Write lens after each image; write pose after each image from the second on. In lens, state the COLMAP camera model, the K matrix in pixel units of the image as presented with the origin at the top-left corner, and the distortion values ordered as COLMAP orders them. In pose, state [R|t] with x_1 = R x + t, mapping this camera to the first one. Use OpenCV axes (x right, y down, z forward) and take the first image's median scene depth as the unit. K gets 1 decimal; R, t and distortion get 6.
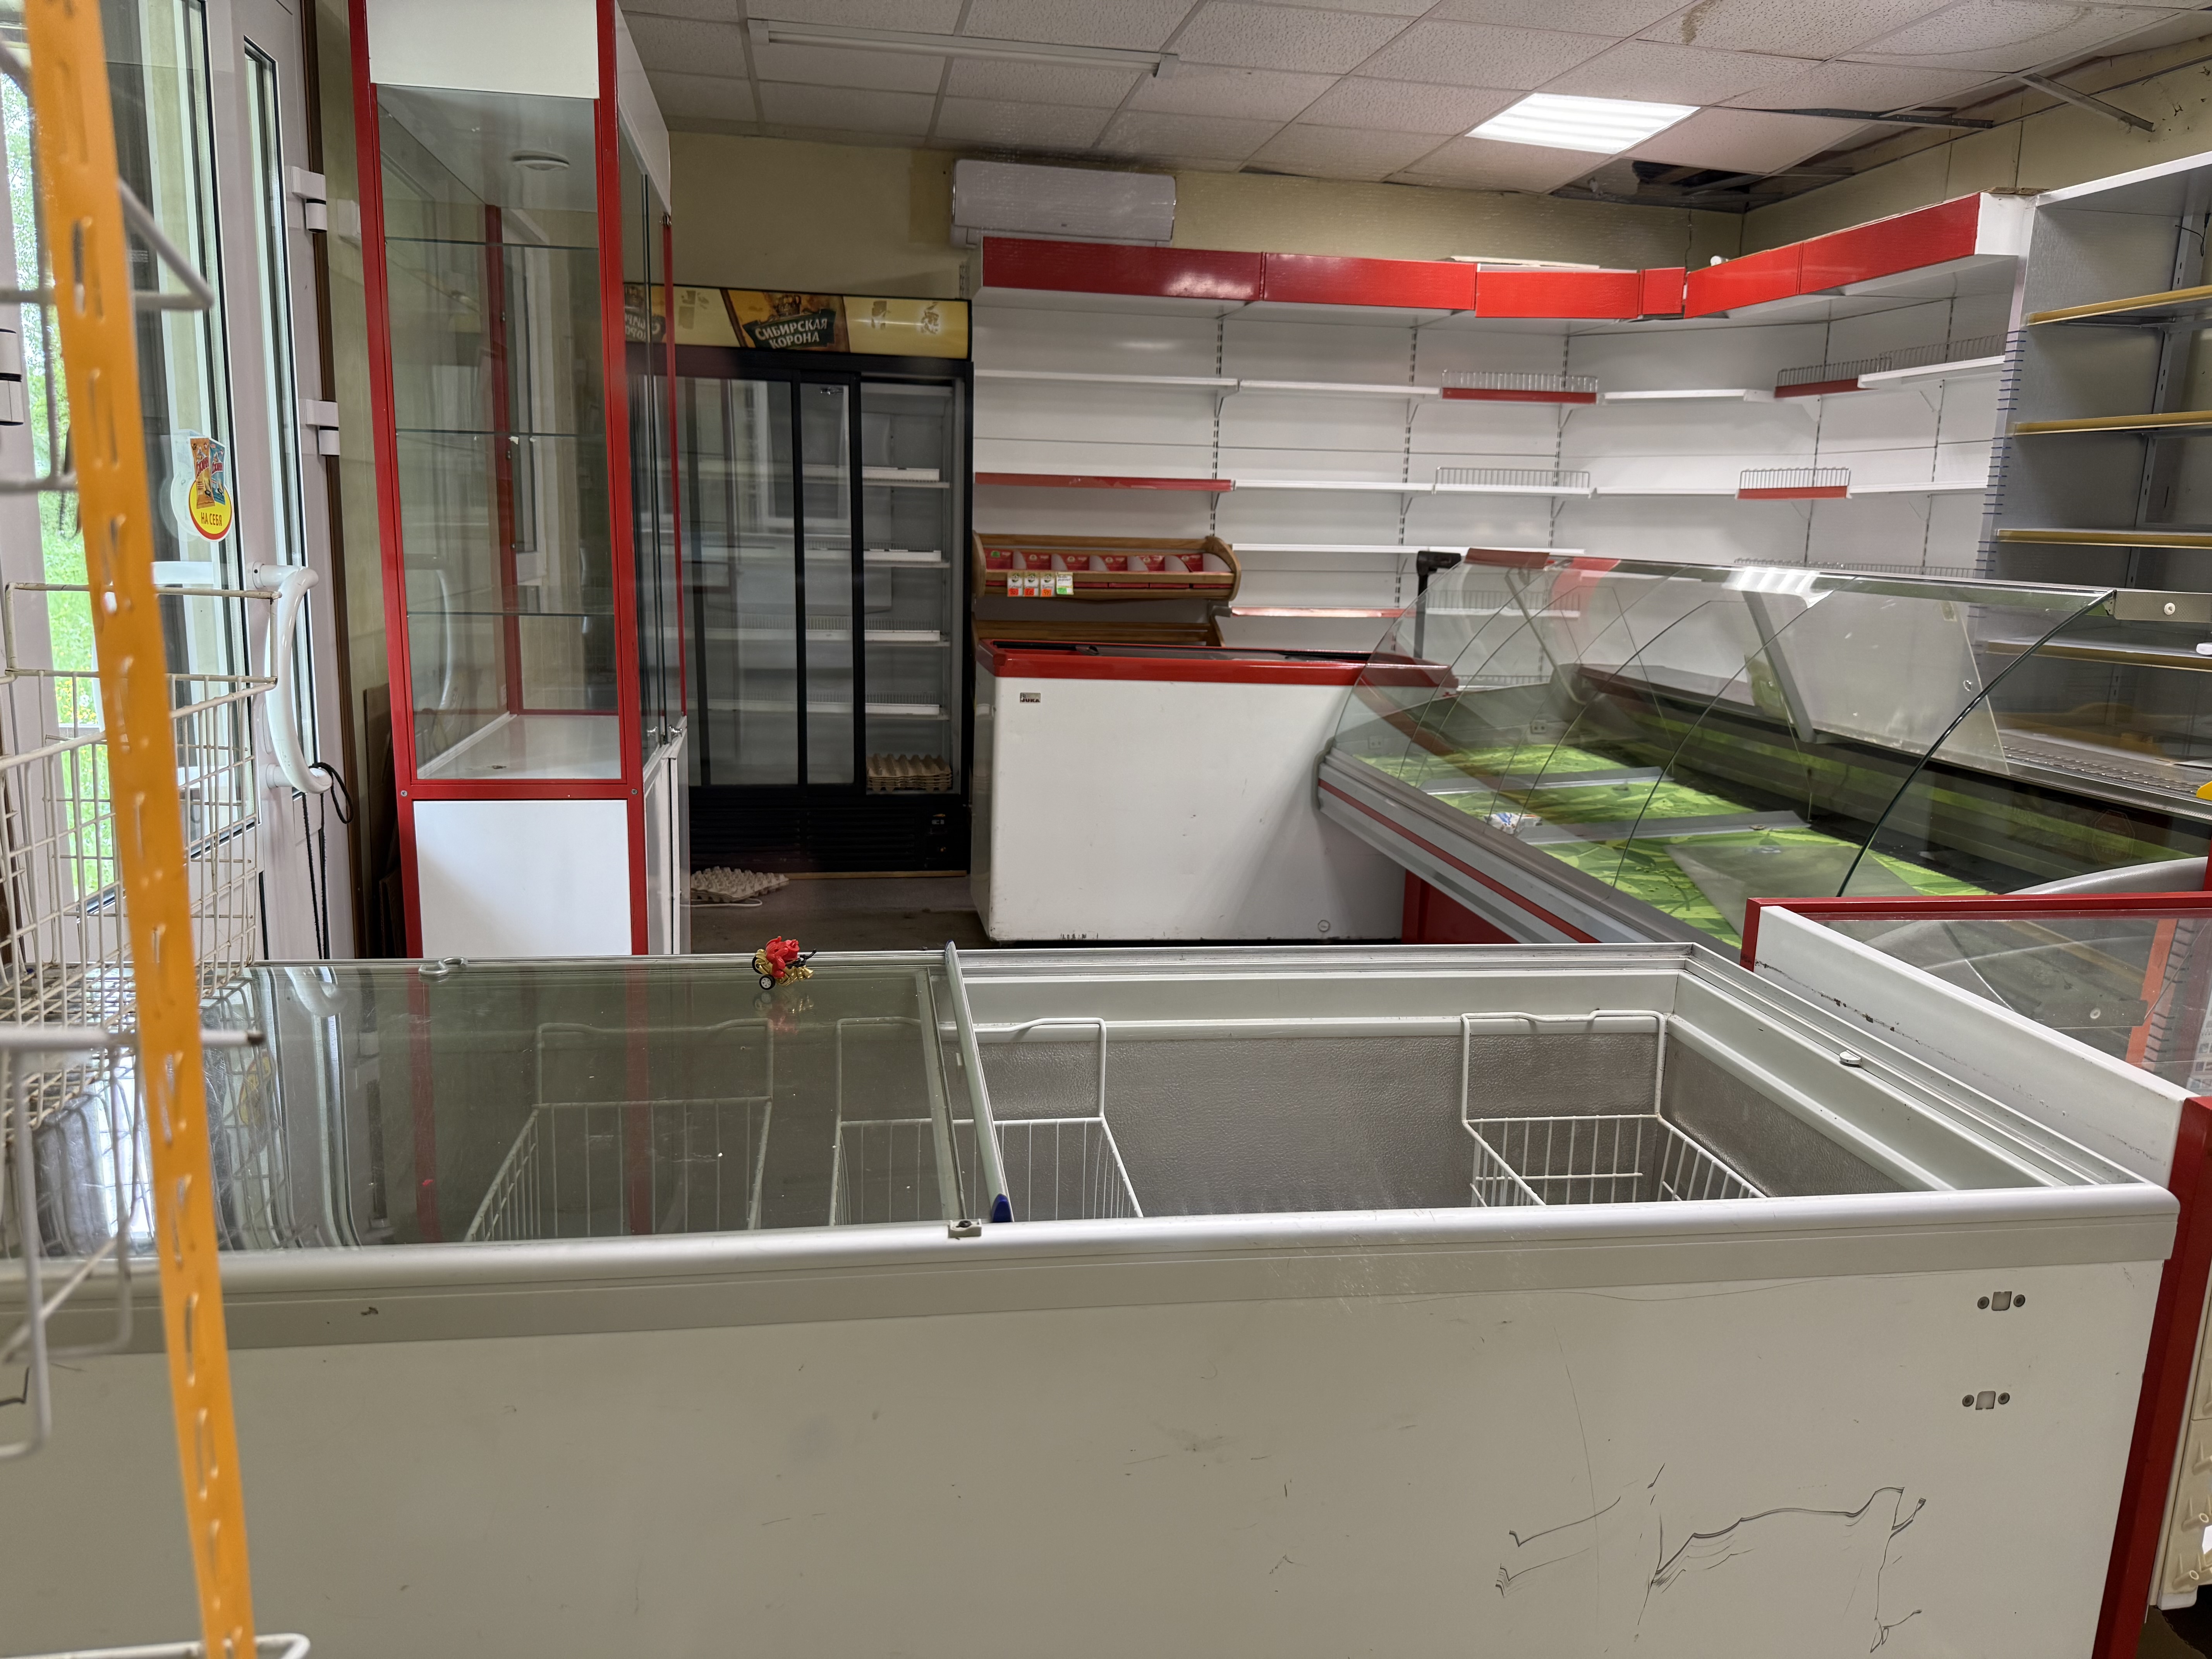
lens RADIAL K [[1549.7, 0, 1109.3], [0, 1549.7, 839.3], [0, 0, 1]] dist [0.157209, -0.297991]
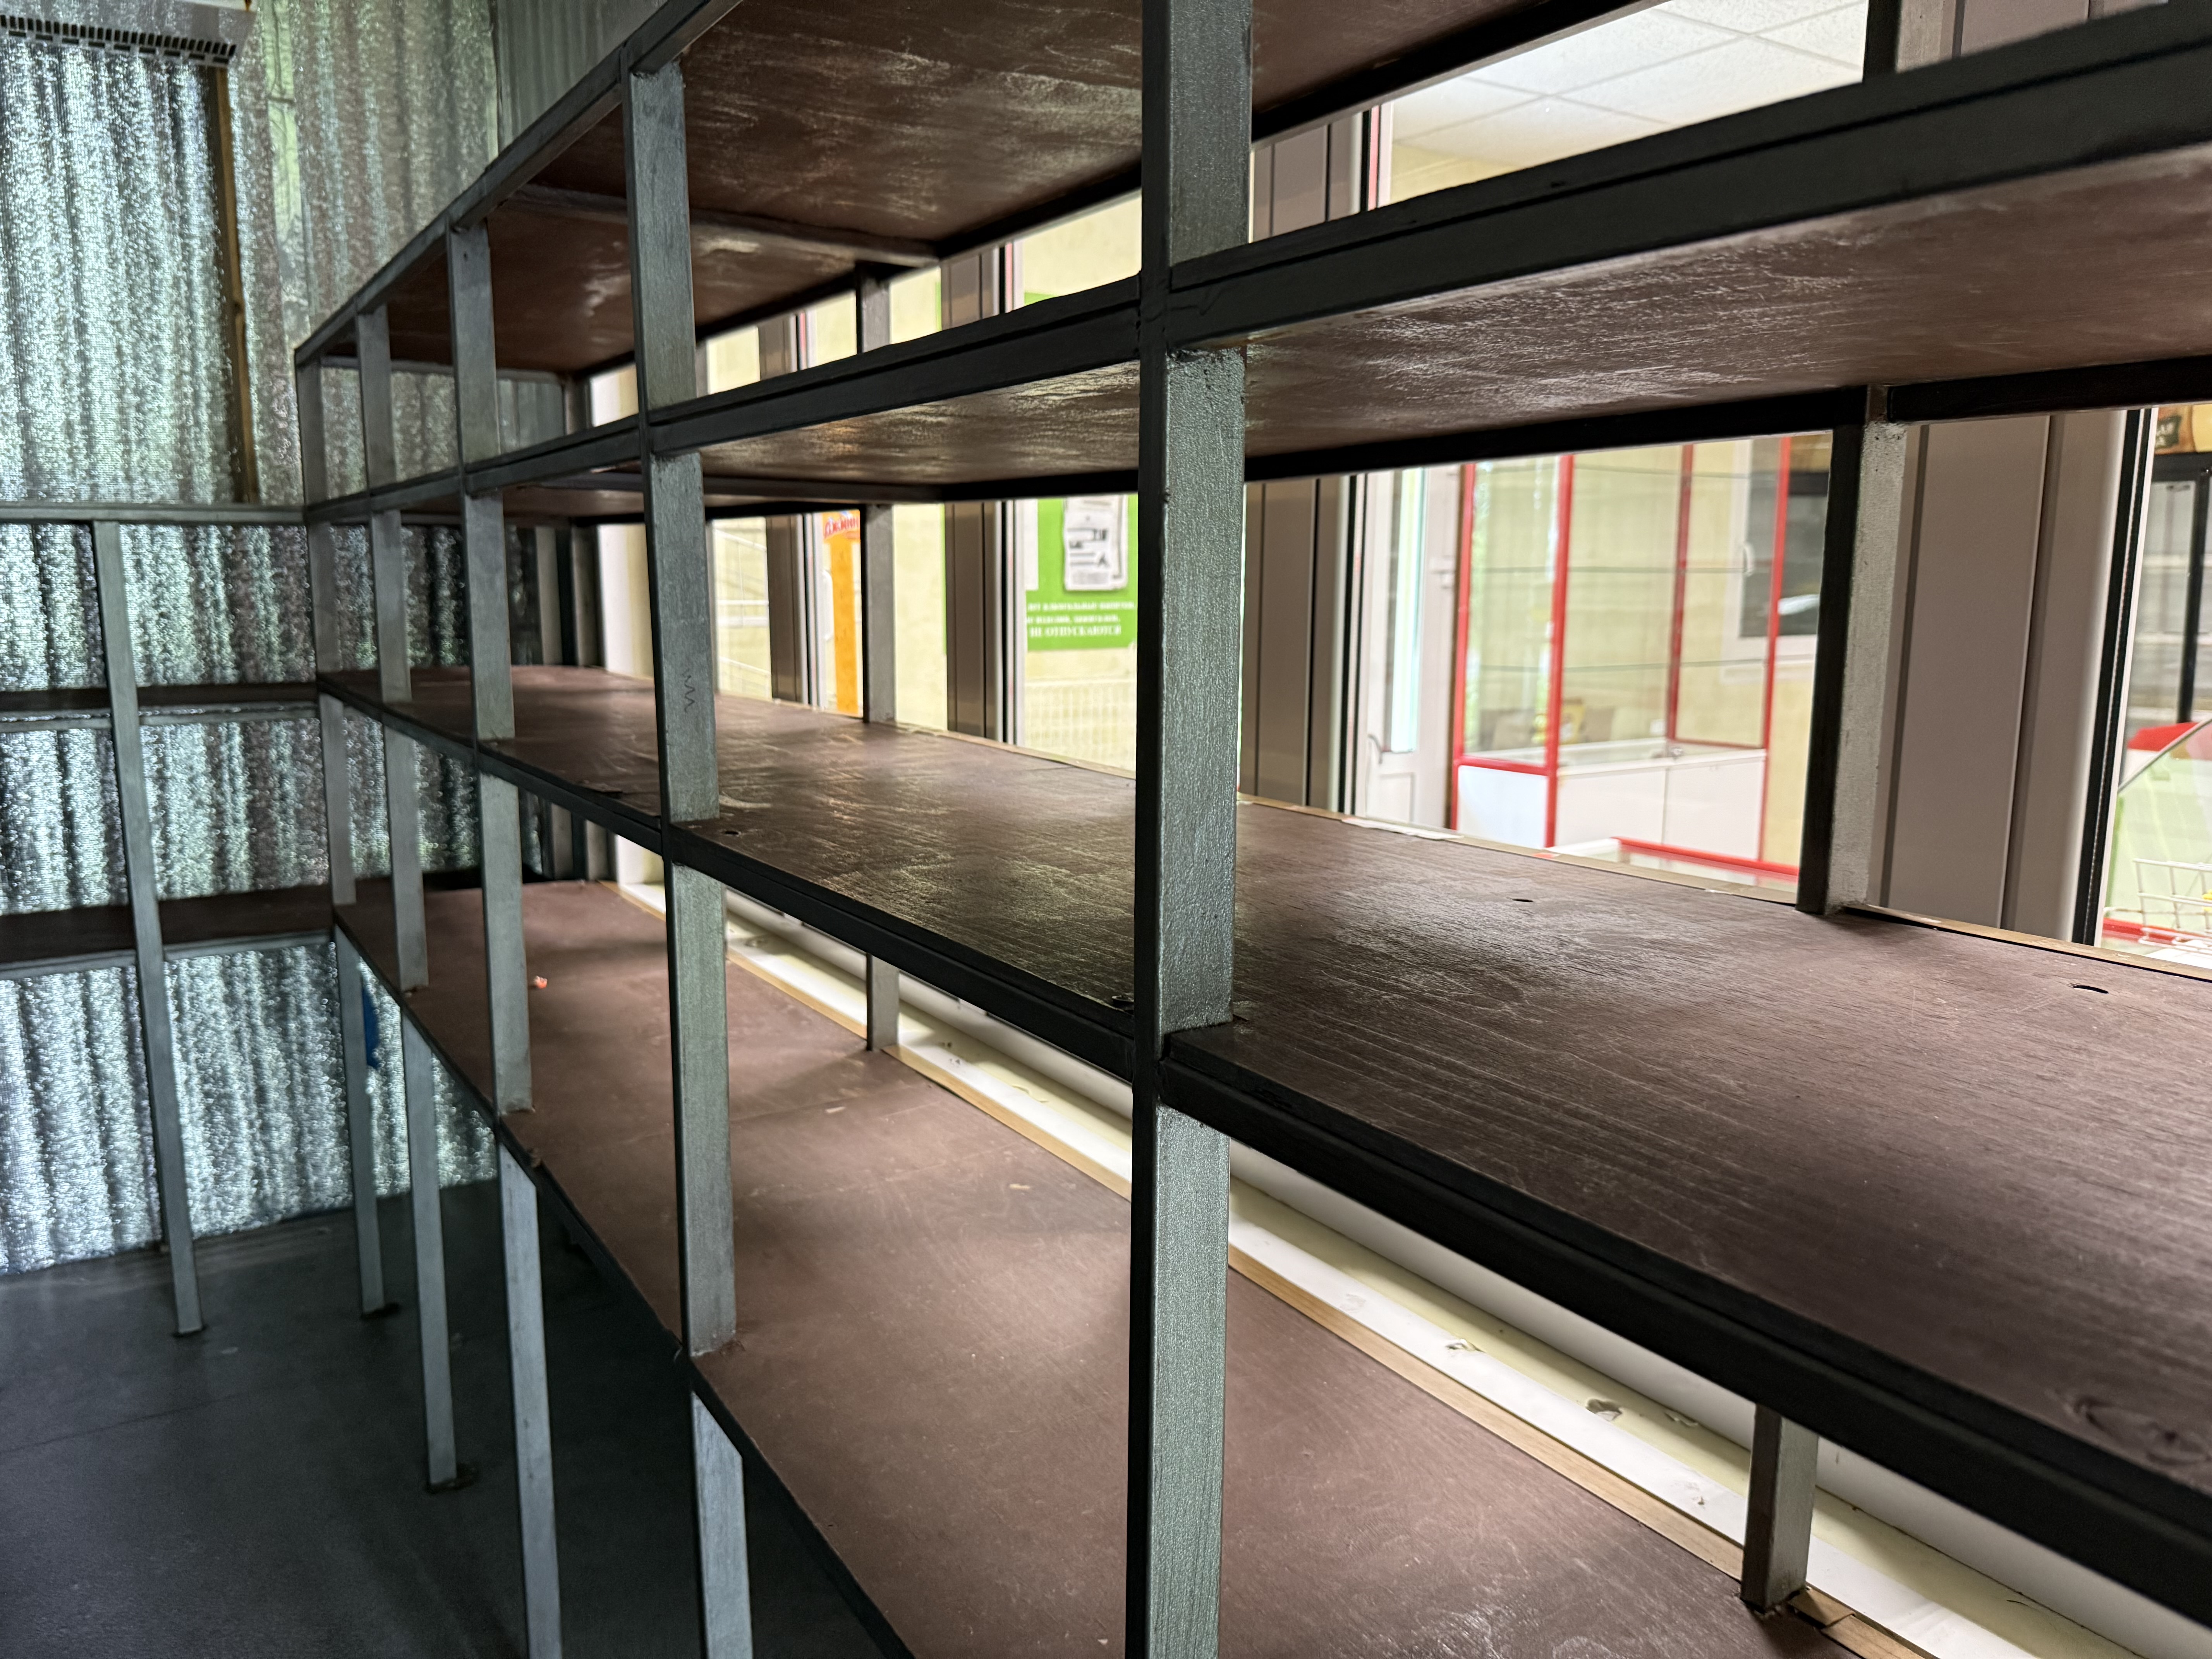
lens RADIAL K [[1564.8, 0, 1106.0], [0, 1564.8, 829.5], [0, 0, 1]] dist [0.036730, -0.062382]
pose [[0.371681, 0.122646, -0.920224, 0.564237], [-0.172986, 0.983024, 0.061146, 0.004640], [0.912102, 0.136459, 0.386587, -0.048717]]
